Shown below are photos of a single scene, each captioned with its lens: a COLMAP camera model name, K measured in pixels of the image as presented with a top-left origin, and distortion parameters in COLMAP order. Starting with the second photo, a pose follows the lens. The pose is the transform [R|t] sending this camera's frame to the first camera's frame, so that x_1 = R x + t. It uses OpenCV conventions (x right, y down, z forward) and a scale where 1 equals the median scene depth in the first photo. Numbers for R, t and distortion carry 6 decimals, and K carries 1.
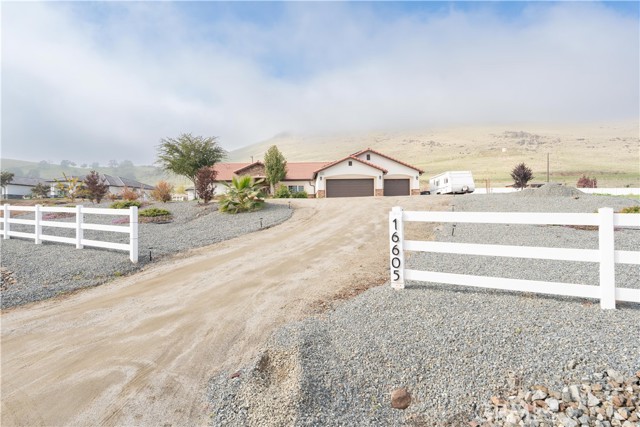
lens RADIAL K [[388.7, 0, 320.0], [0, 388.7, 211.3], [0, 0, 1]] dist [0.015308, 0.000159]
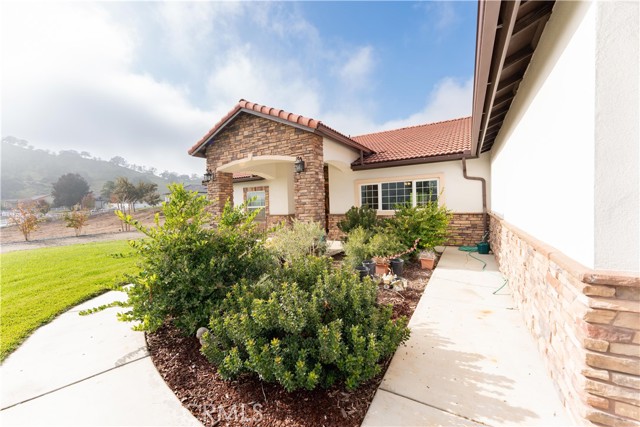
lens RADIAL K [[254.9, 0, 319.8], [0, 254.9, 213.4], [0, 0, 1]] dist [0.006870, 0.000338]
pose [[0.834781, 0.012336, -0.550443, -0.013825], [0.022191, 0.998183, 0.056025, -0.063161], [0.550134, -0.058983, 0.832991, 0.931768]]
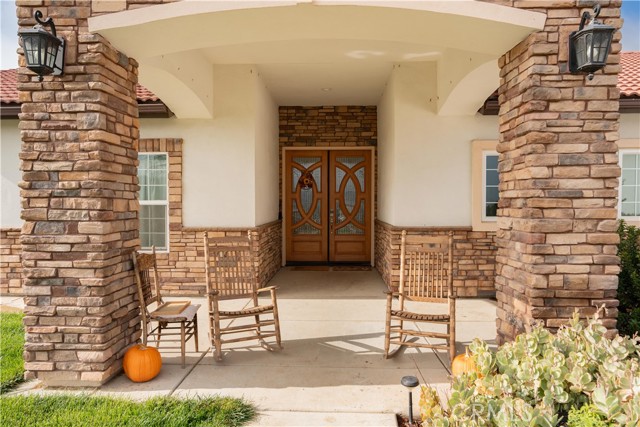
lens RADIAL K [[423.5, 0, 320.1], [0, 423.5, 212.0], [0, 0, 1]] dist [0.004498, 0.003156]
pose [[0.995637, 0.019388, -0.091273, -0.160154], [-0.015480, 0.998941, 0.043331, -0.059865], [0.092016, -0.041729, 0.994883, 0.992624]]
